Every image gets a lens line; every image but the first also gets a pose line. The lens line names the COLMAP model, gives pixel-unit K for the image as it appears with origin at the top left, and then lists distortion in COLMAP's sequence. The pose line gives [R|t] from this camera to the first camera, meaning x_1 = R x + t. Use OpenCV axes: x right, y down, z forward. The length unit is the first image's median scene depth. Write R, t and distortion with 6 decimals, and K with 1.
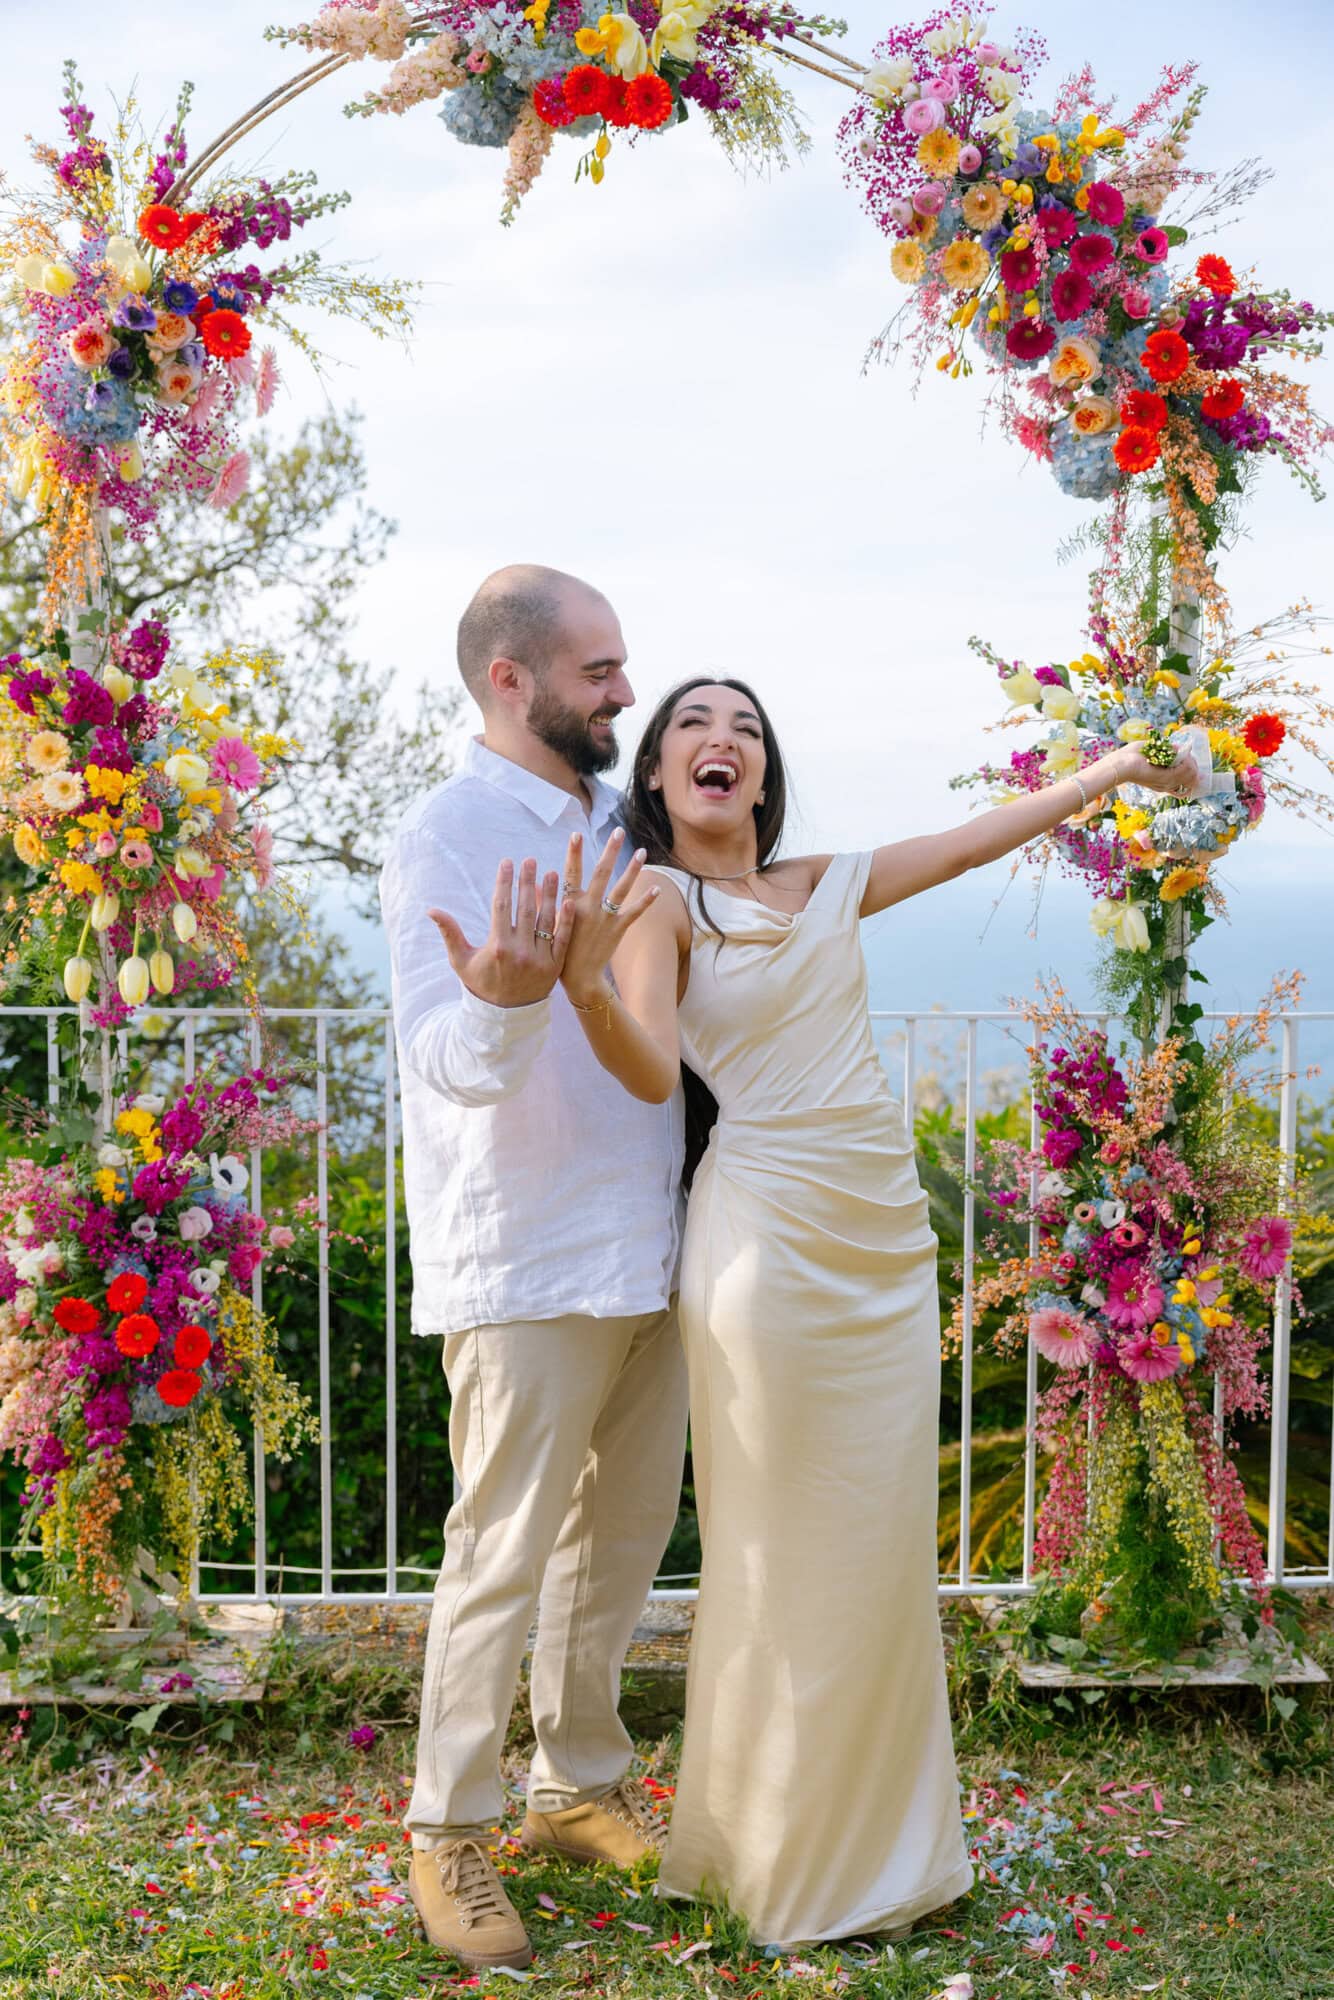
lens RADIAL K [[2565.9, 0, 700.4], [0, 2565.9, 1082.0], [0, 0, 1]] dist [0.027290, -0.035939]
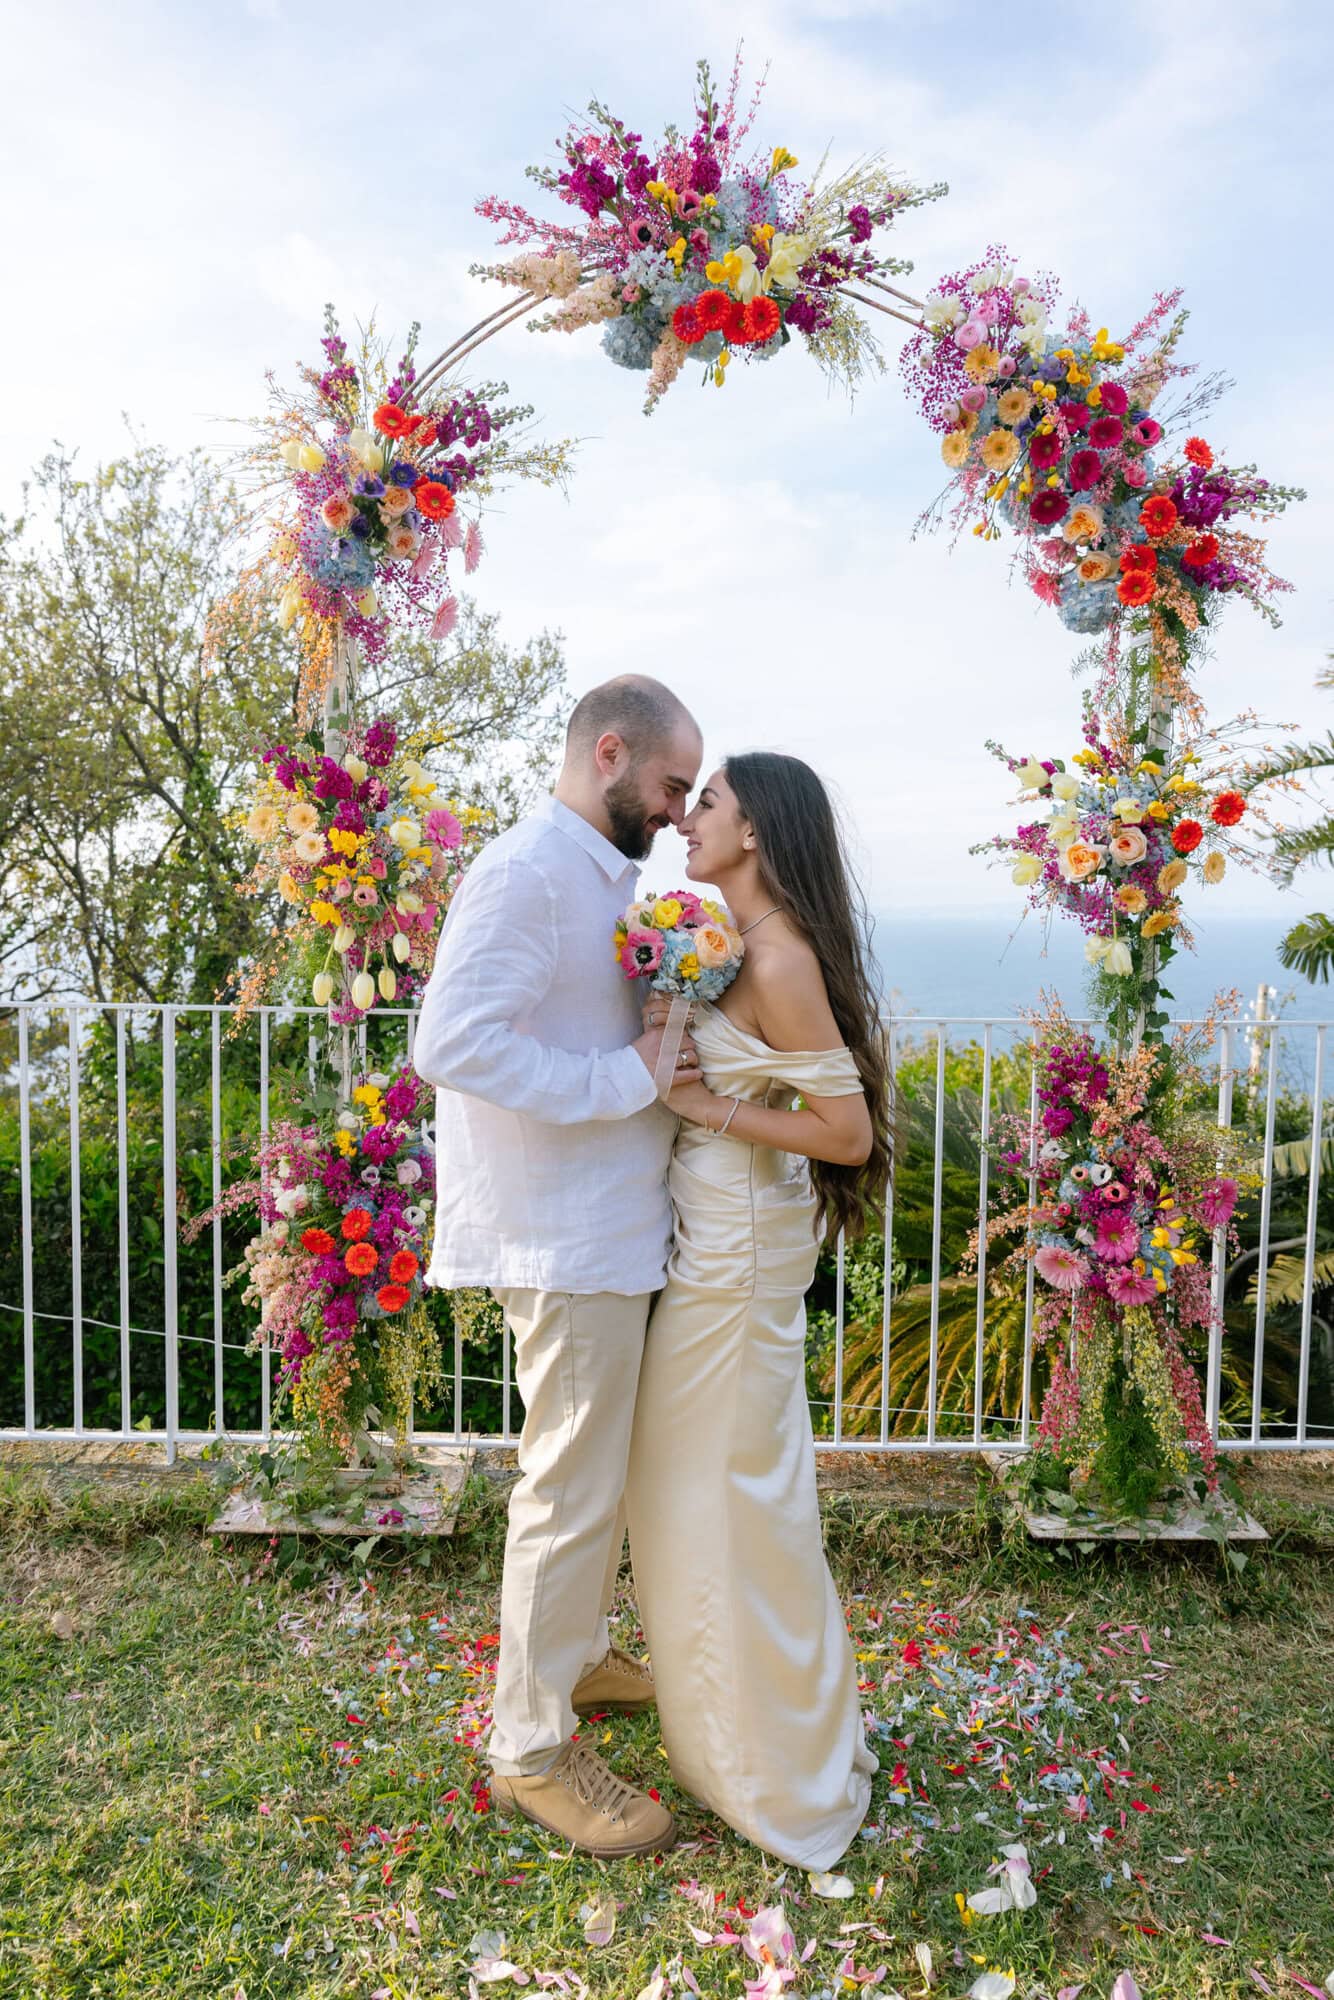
lens RADIAL K [[1346.4, 0, 674.9], [0, 1346.4, 998.8], [0, 0, 1]] dist [0.019887, 0.001708]
pose [[0.998666, 0.011236, -0.050402, -0.024178], [-0.012110, 0.999781, -0.017051, -0.024744], [0.050199, 0.017639, 0.998583, 0.306143]]
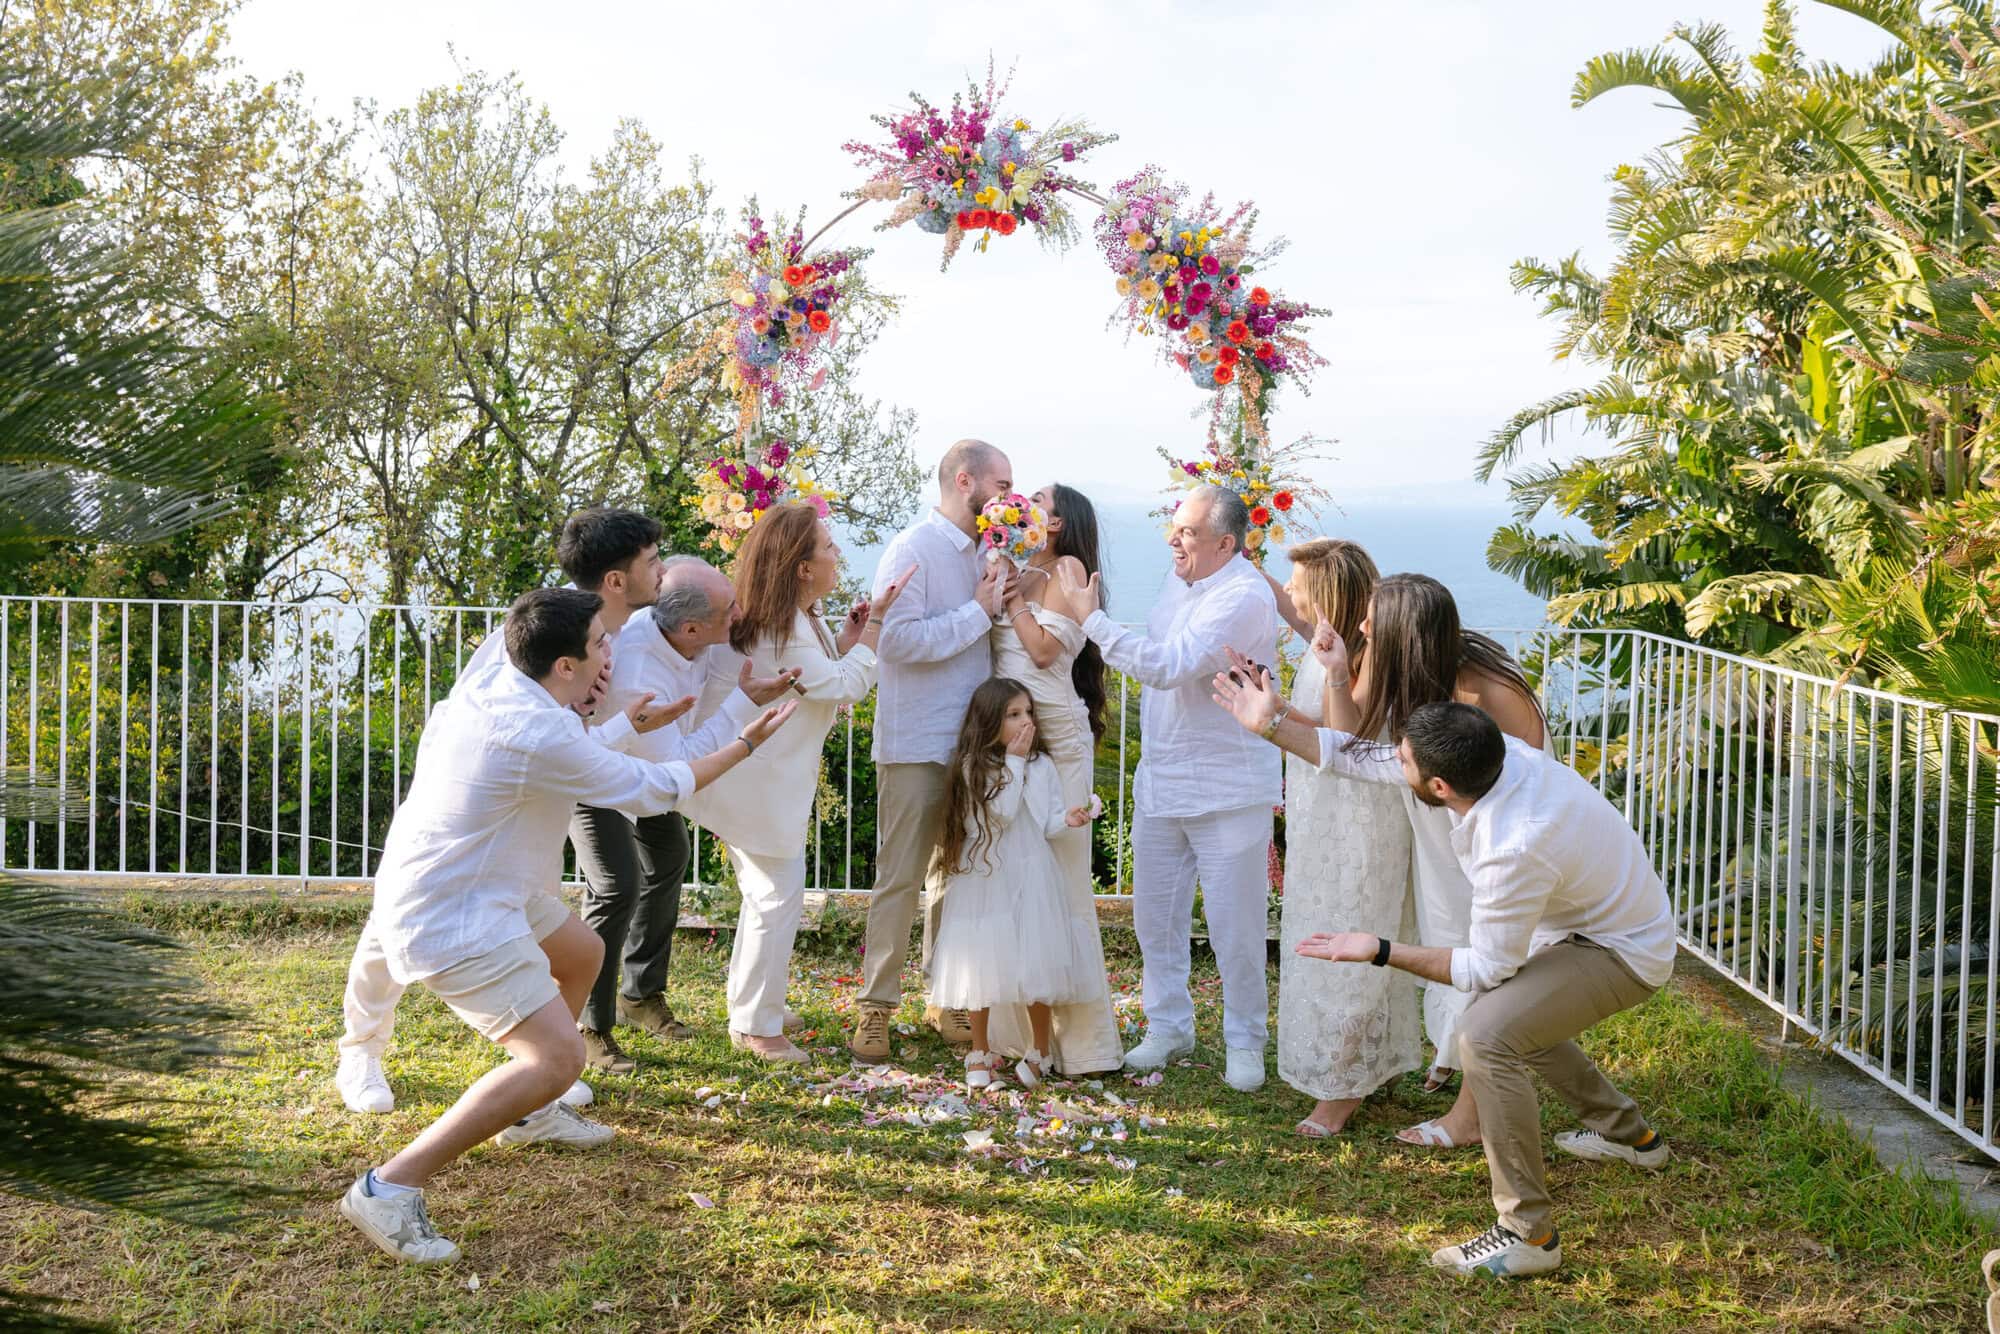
lens RADIAL K [[2005.9, 0, 948.1], [0, 2005.9, 550.7], [0, 0, 1]] dist [-0.000112, 0.001007]
pose [[0.997090, 0.016480, -0.074429, 0.062012], [-0.019836, 0.998809, -0.044570, -0.010524], [0.073605, 0.045916, 0.996230, -0.721955]]
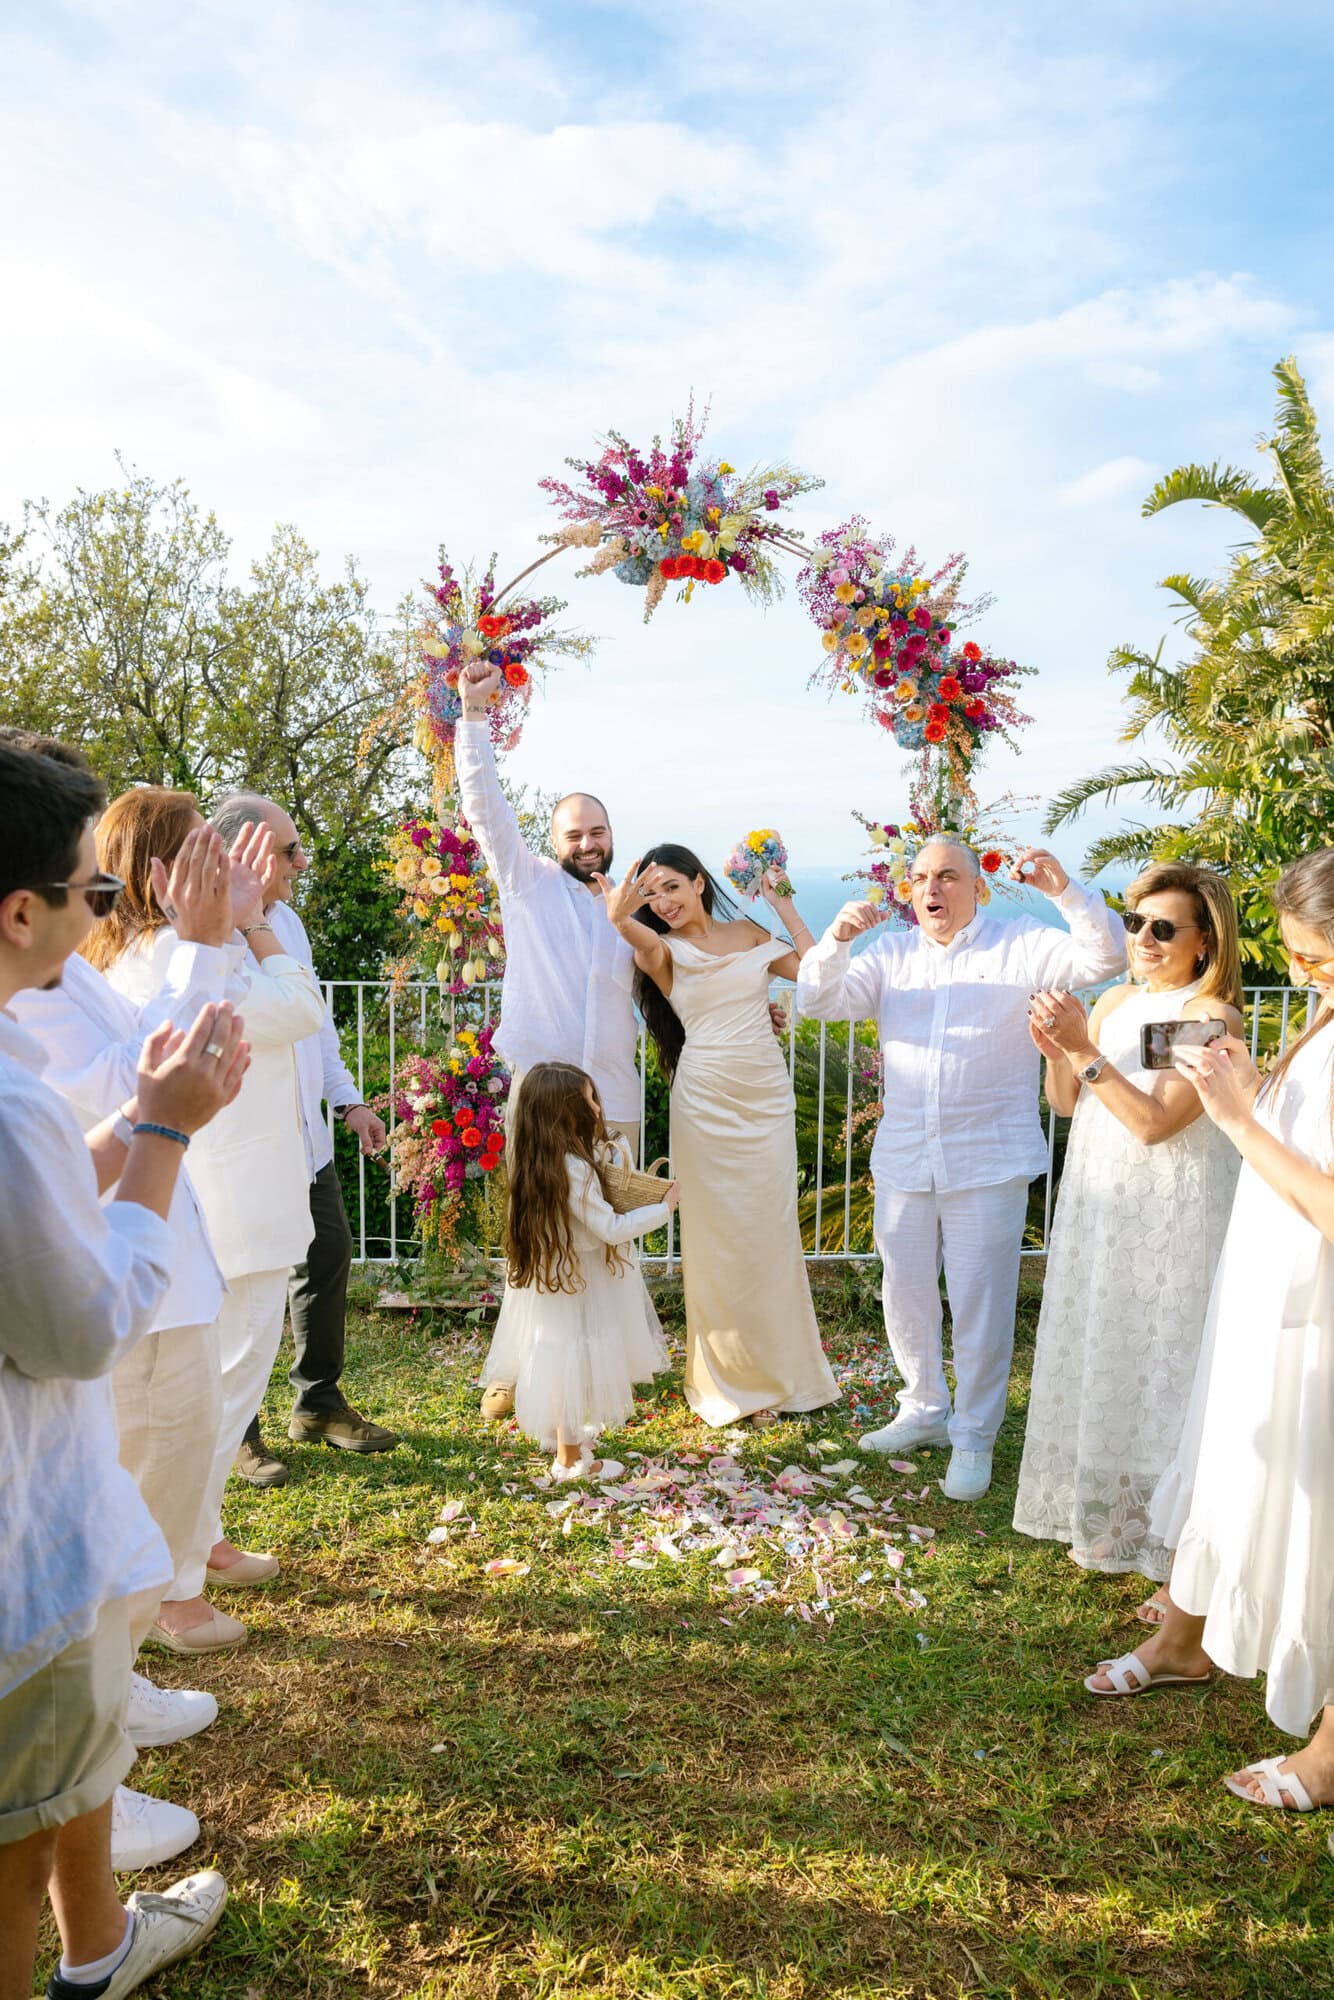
lens RADIAL K [[1478.9, 0, 670.8], [0, 1478.9, 1012.0], [0, 0, 1]] dist [0.003880, 0.000736]
pose [[0.999655, 0.005881, 0.025581, -0.082112], [-0.006315, 0.999837, 0.016926, -0.028157], [-0.025477, -0.017081, 0.999529, -0.240581]]
